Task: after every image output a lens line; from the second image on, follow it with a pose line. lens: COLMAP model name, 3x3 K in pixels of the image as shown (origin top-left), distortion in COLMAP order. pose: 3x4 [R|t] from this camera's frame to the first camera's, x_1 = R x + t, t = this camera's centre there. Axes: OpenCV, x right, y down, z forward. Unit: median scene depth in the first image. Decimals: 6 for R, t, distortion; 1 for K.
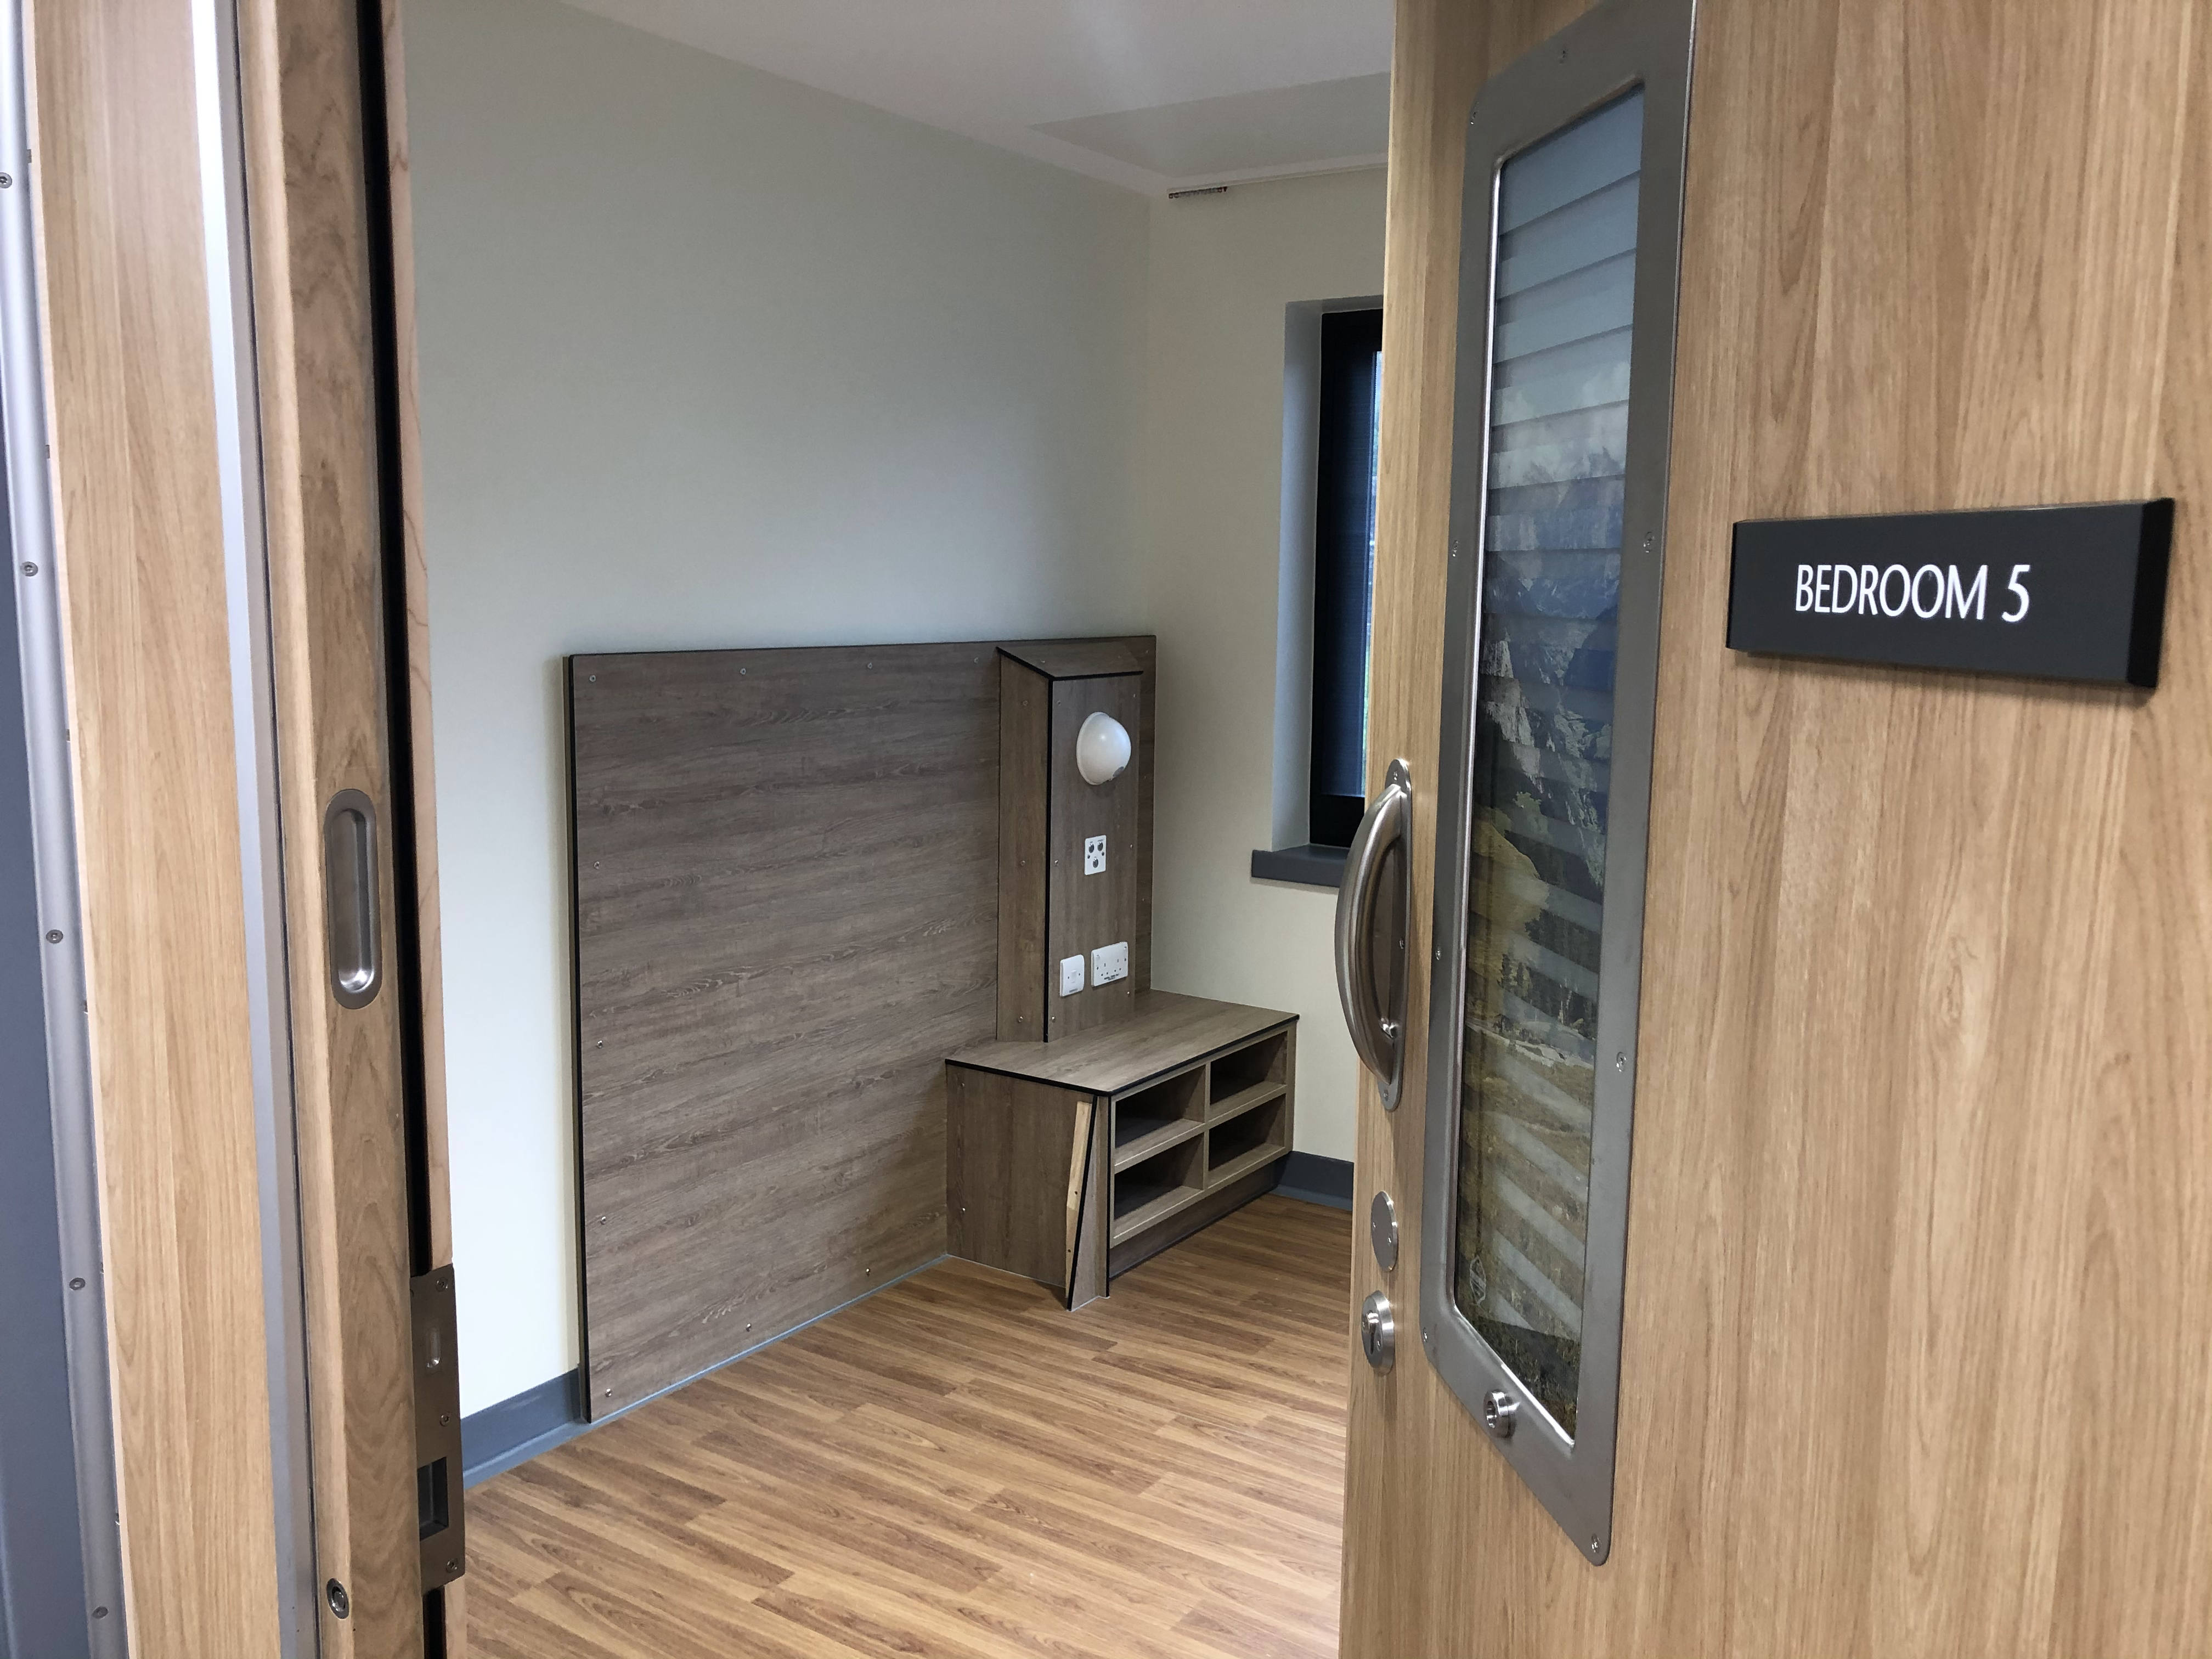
lens RADIAL K [[1793.1, 0, 1106.0], [0, 1793.1, 829.5], [0, 0, 1]] dist [0.007003, 0.003048]
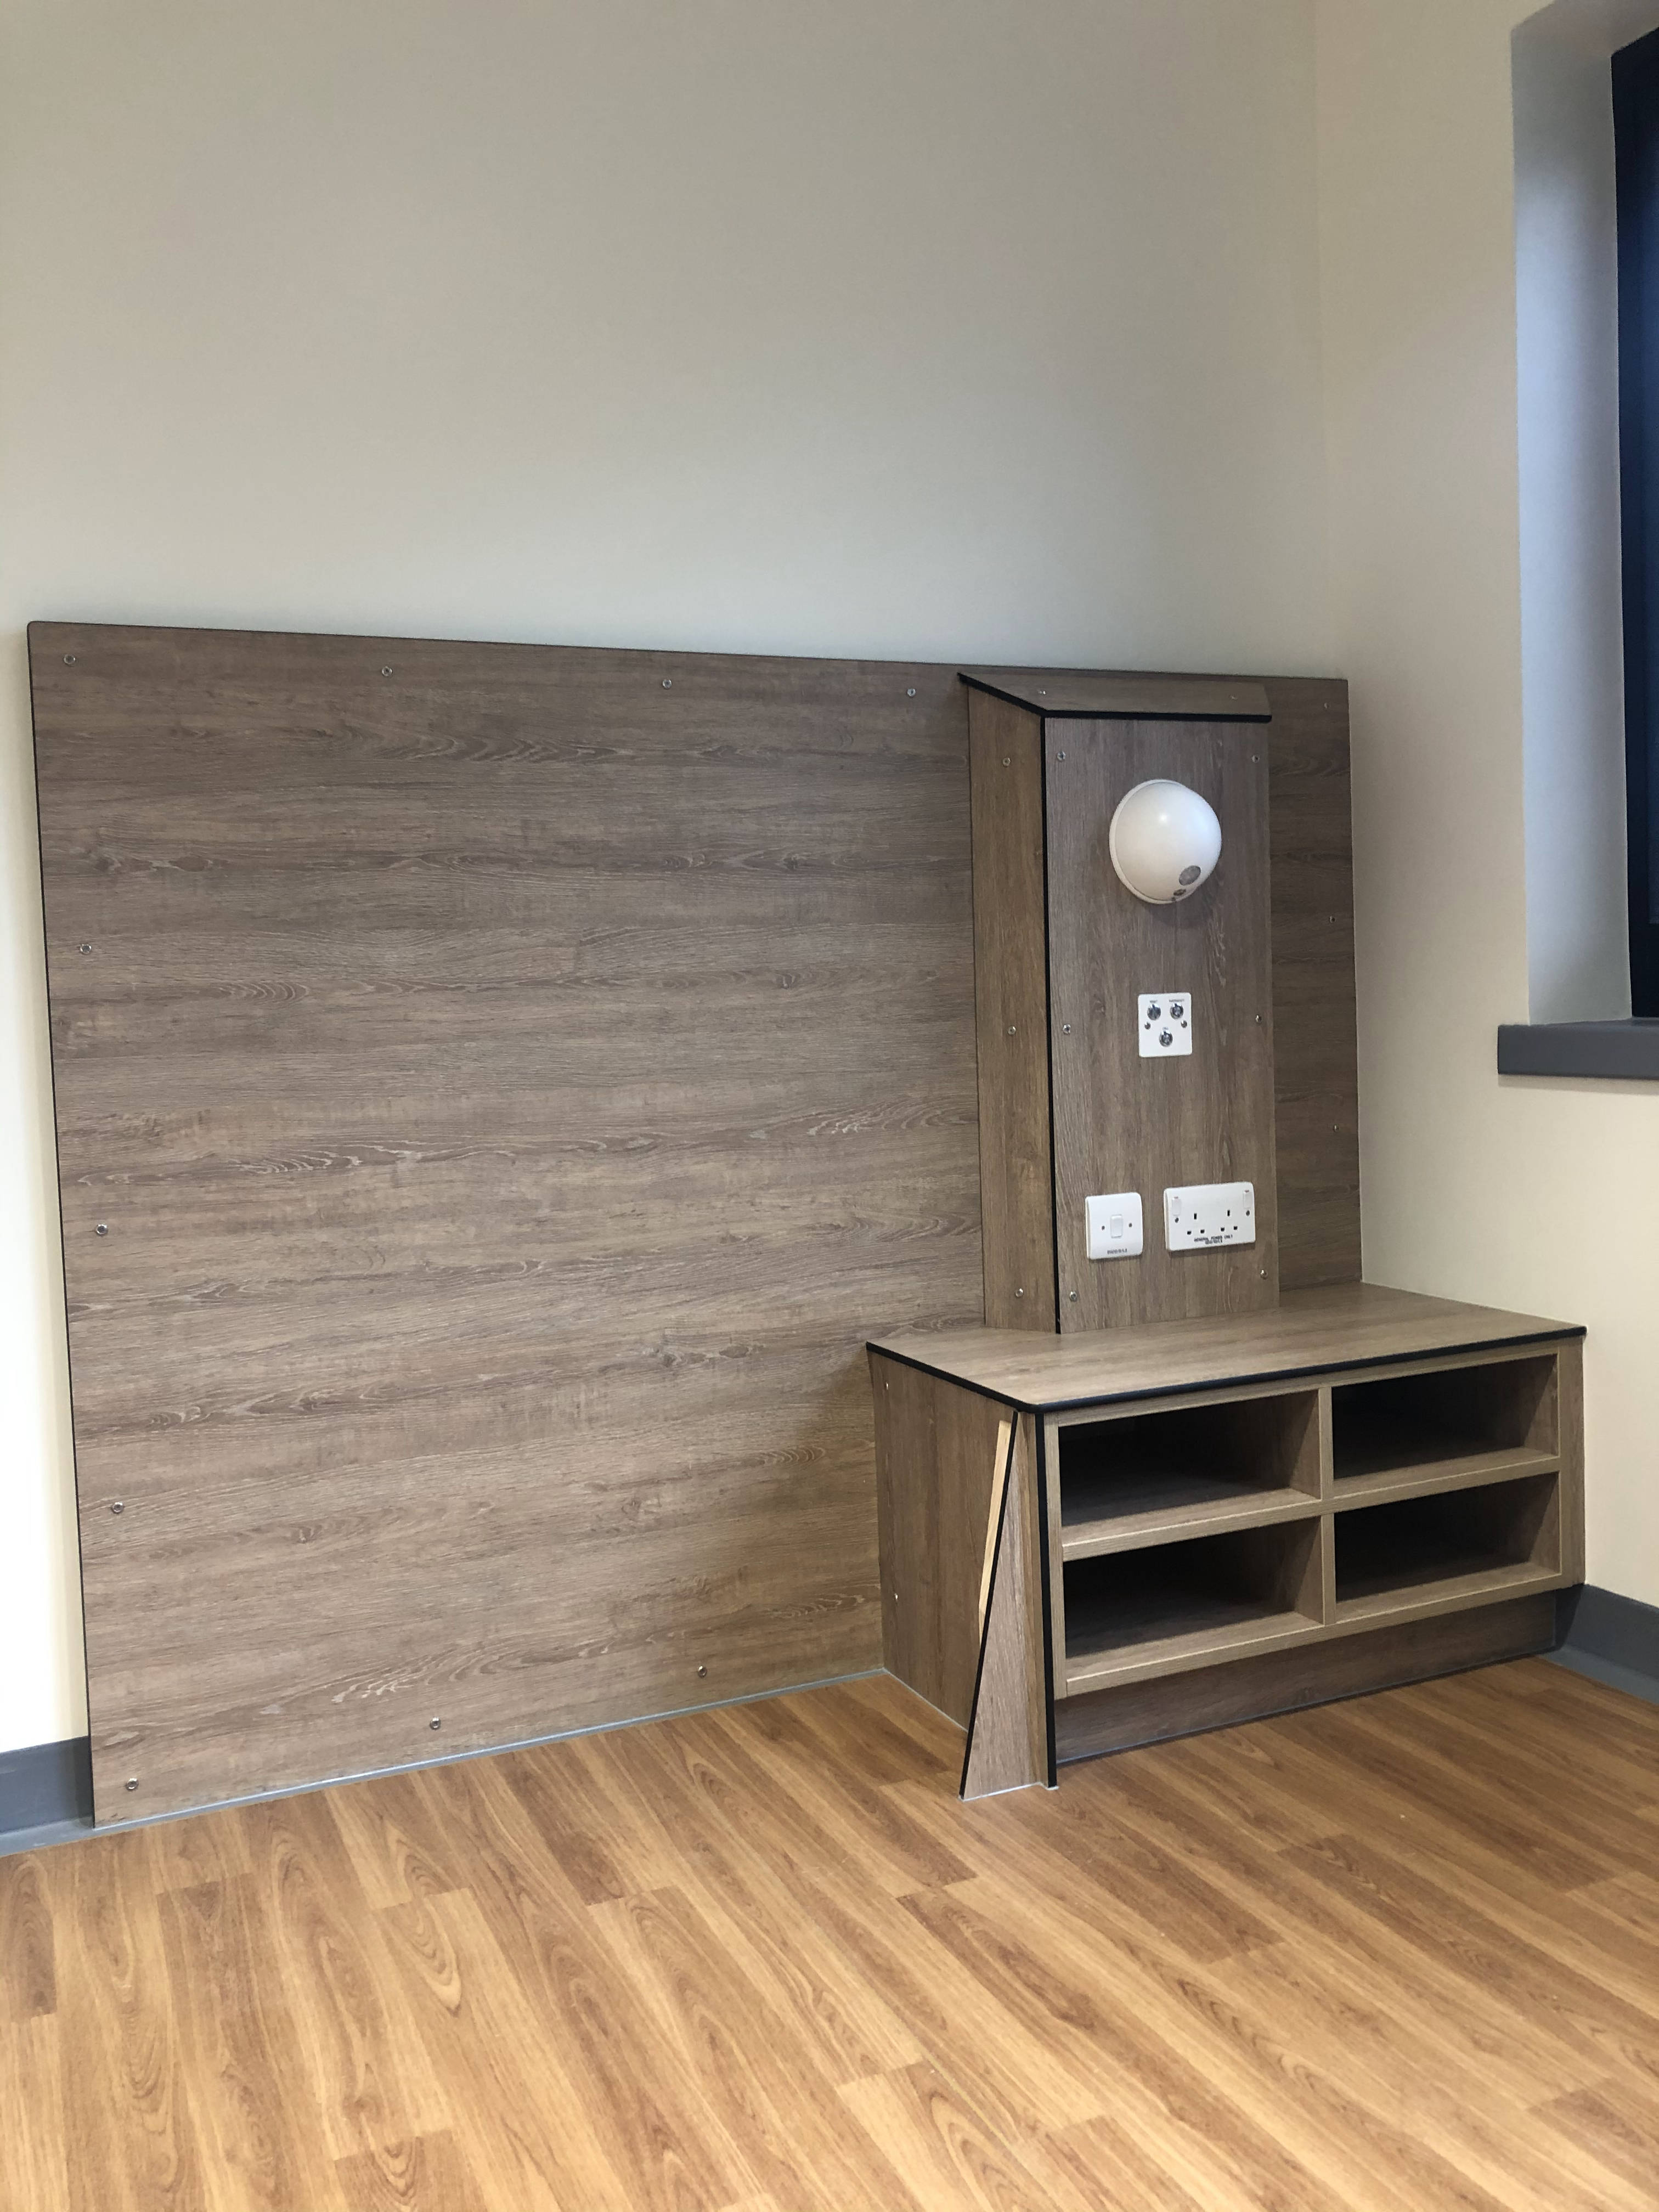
lens RADIAL K [[1801.9, 0, 829.5], [0, 1801.9, 1106.0], [0, 0, 1]] dist [0.019641, 0.003670]
pose [[0.845629, -0.009446, -0.533688, 0.255339], [-0.028785, 0.997581, -0.063266, 0.095908], [0.532995, 0.068862, 0.843312, 0.515866]]
